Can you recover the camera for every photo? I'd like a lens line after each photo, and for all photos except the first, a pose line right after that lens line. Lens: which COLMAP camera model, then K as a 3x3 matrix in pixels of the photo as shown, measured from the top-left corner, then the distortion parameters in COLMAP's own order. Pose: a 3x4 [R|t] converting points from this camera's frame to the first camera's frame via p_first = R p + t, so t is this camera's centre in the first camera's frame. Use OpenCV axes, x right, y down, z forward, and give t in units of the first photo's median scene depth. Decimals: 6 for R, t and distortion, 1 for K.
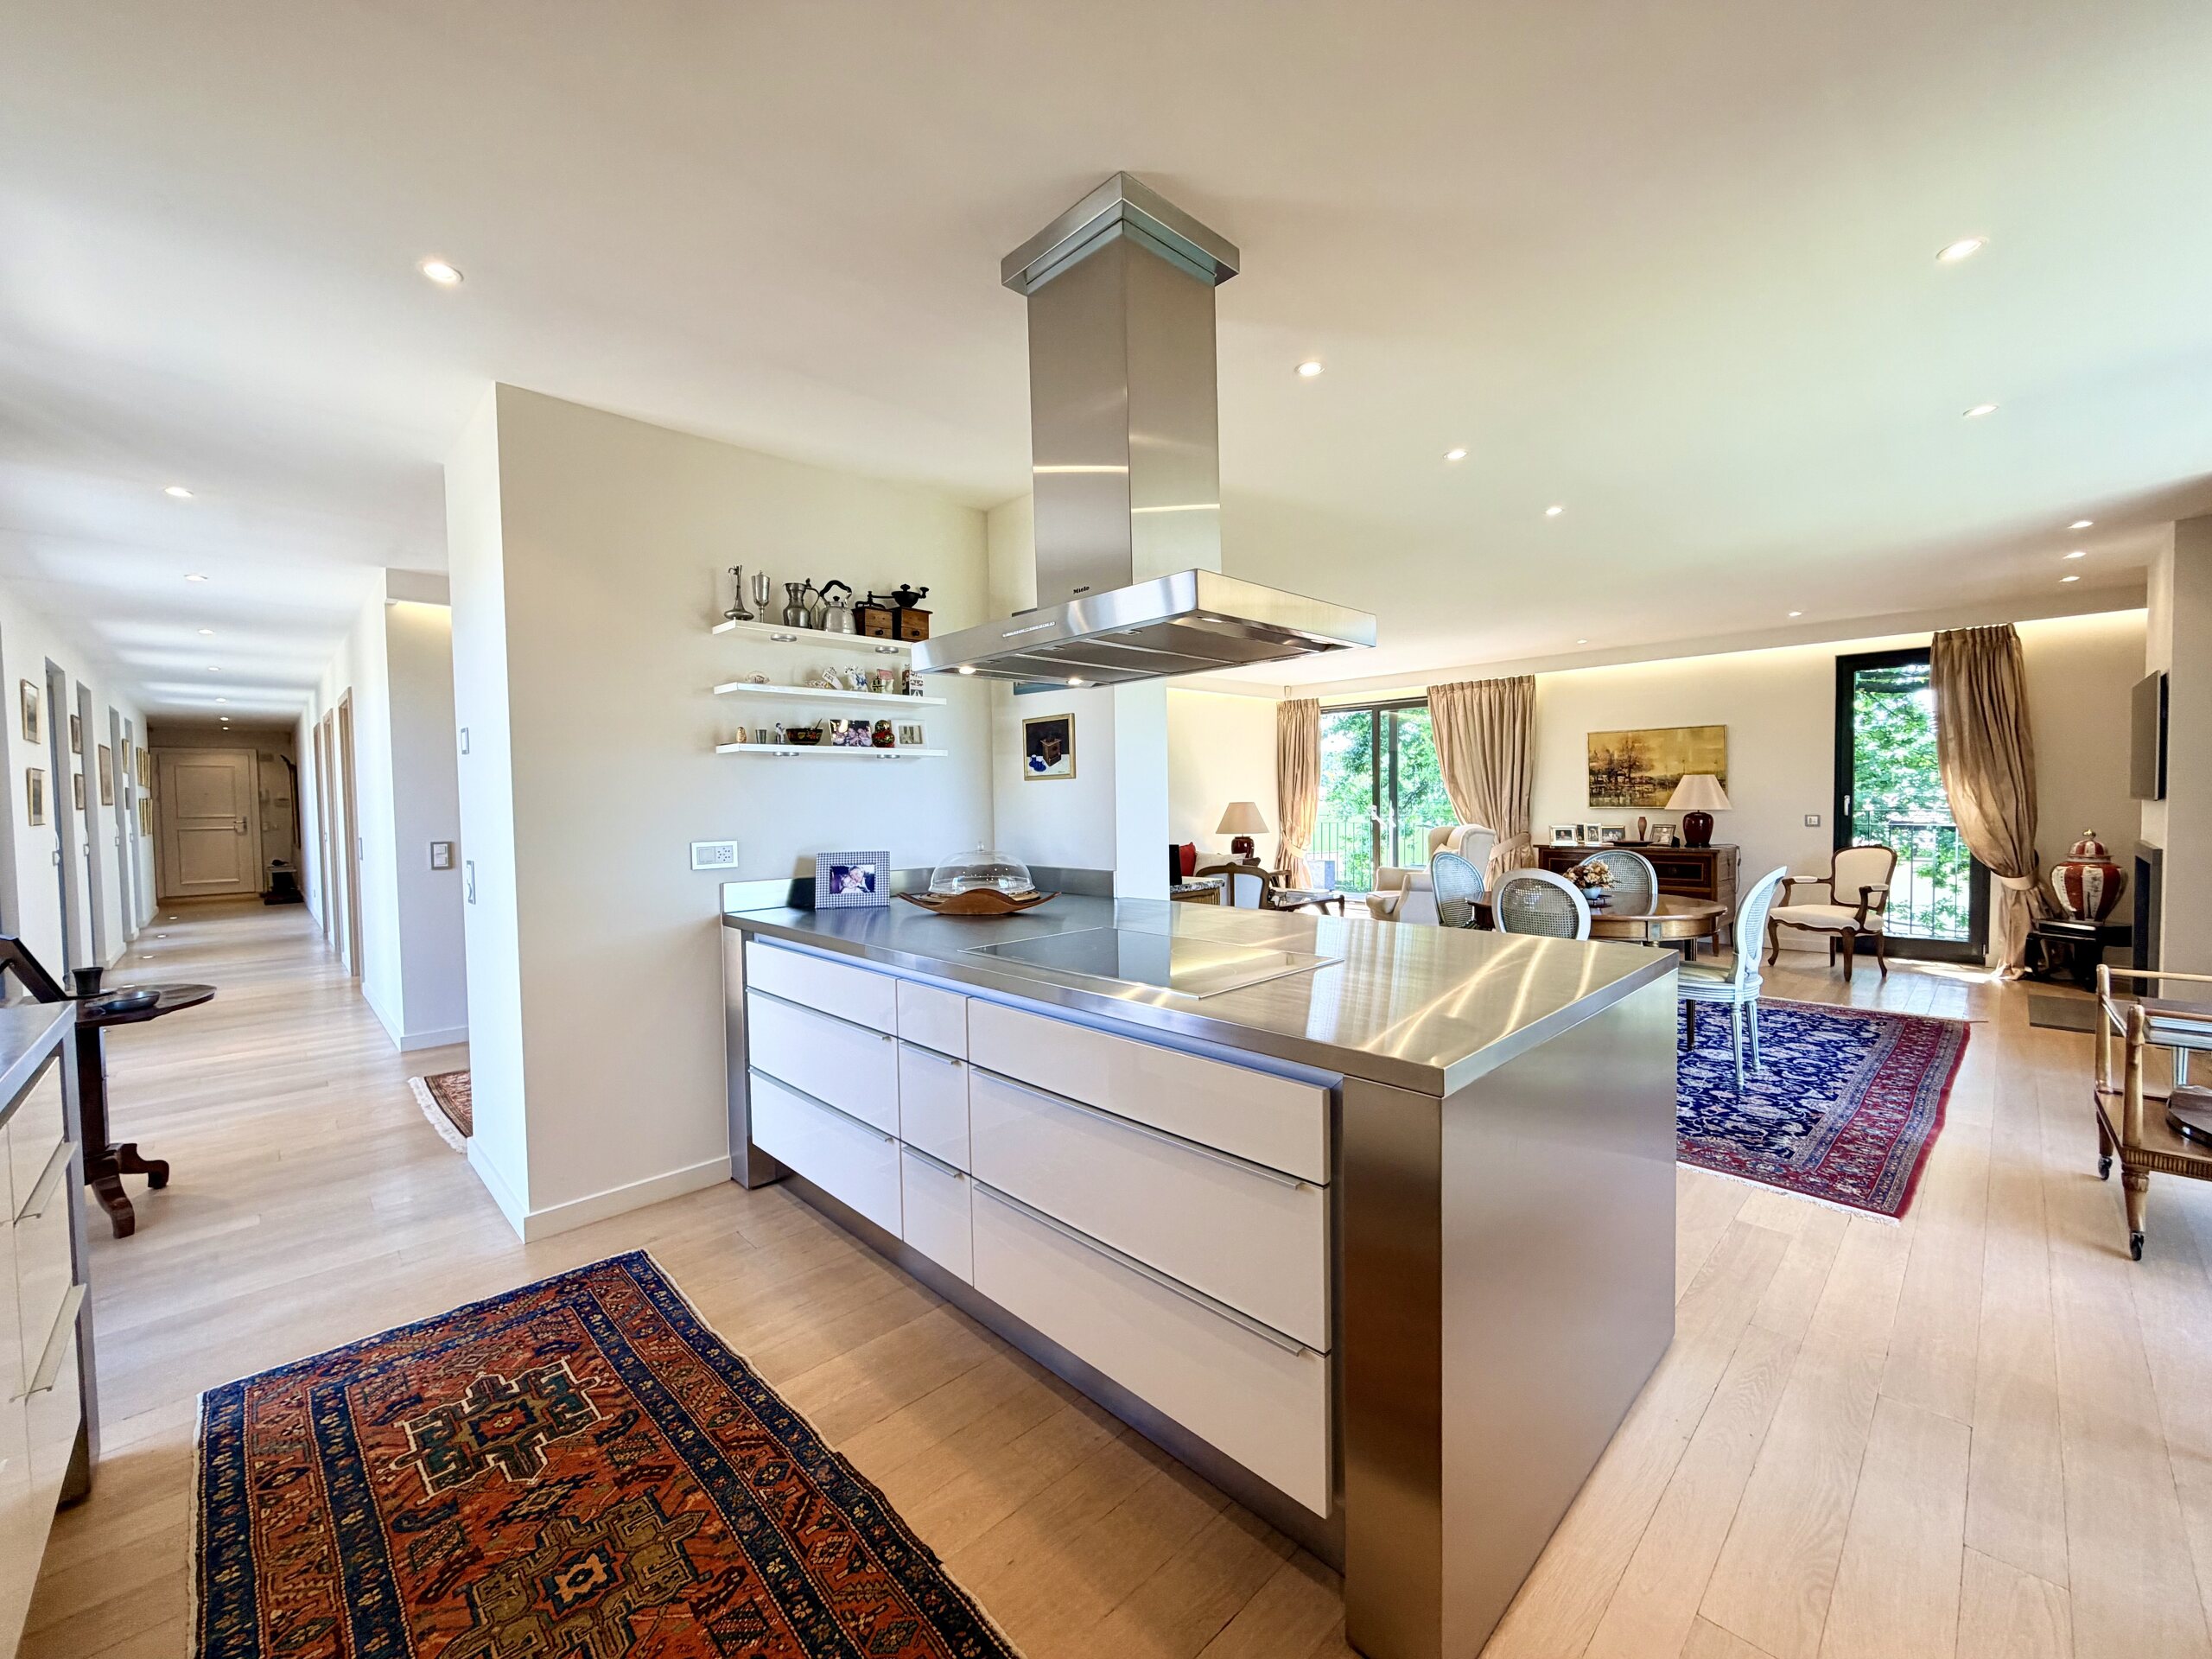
lens RADIAL K [[880.5, 0, 1101.5], [0, 880.5, 828.8], [0, 0, 1]] dist [-0.002211, 0.000793]
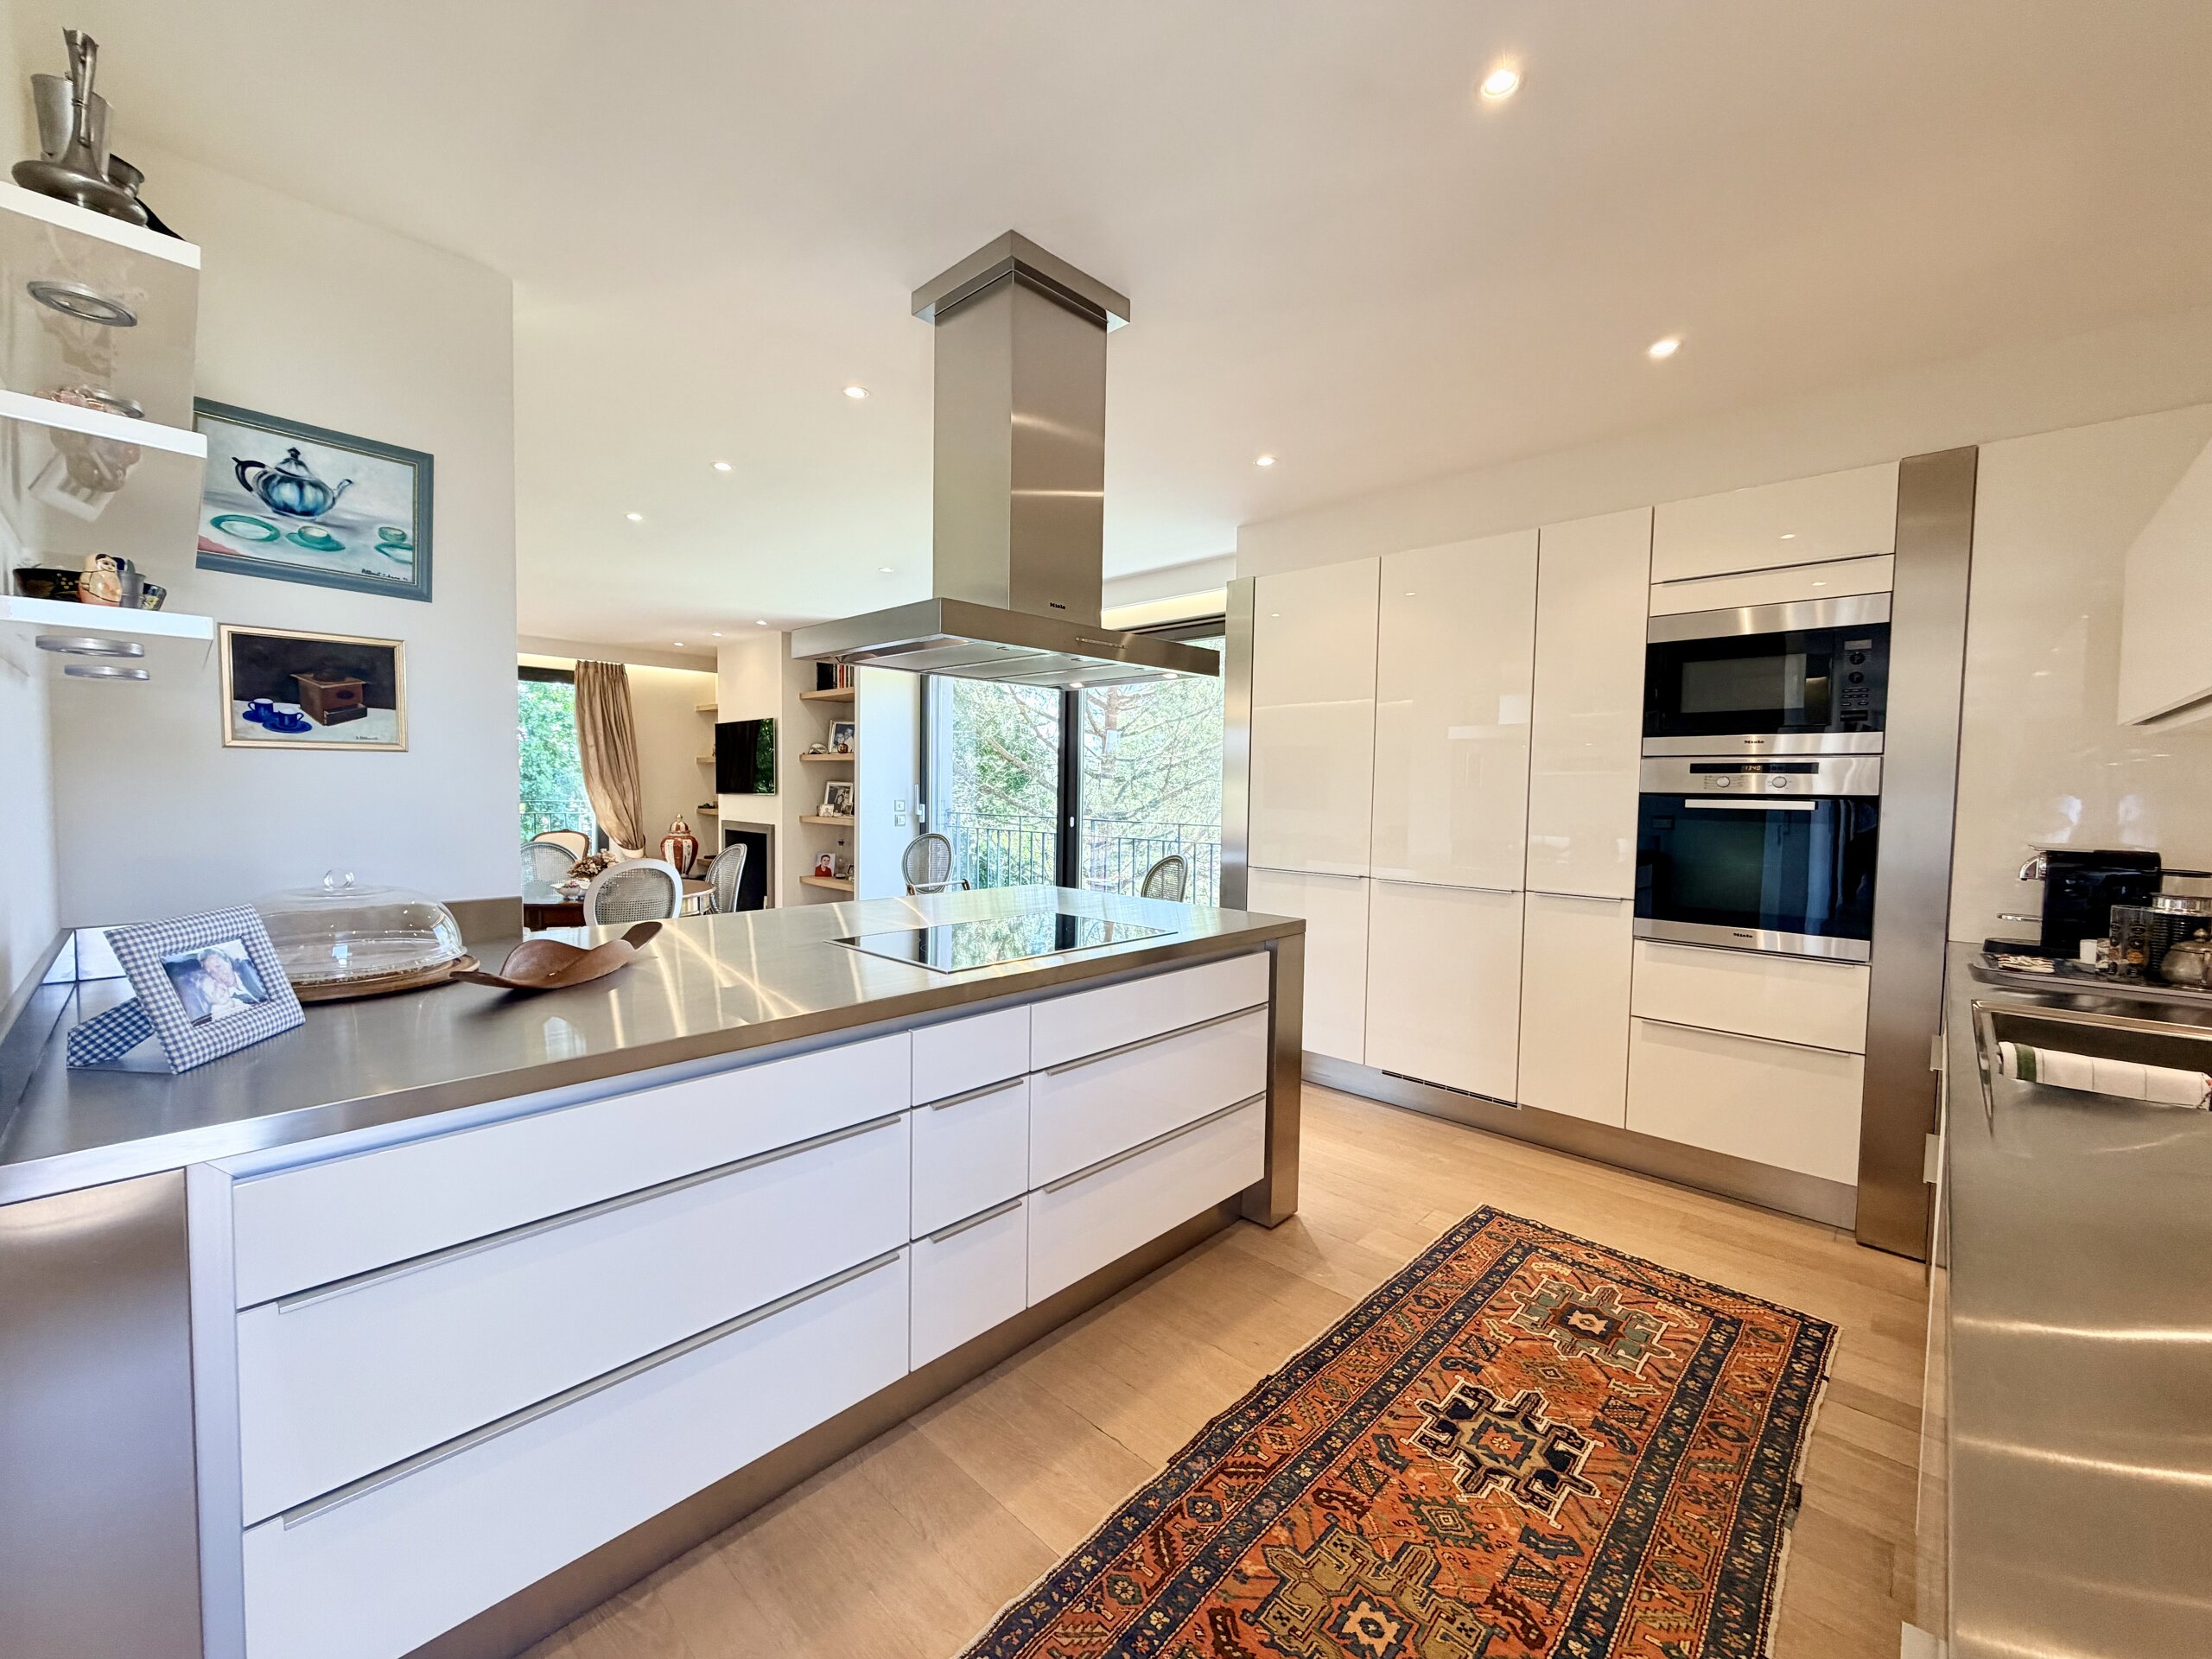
lens RADIAL K [[880.5, 0, 1101.5], [0, 880.5, 828.8], [0, 0, 1]] dist [-0.002211, 0.000793]
pose [[-0.035691, -0.034156, 0.998779, -1.141616], [0.023434, 0.999112, 0.035005, -0.027448], [-0.999088, 0.024655, -0.034858, 0.996982]]
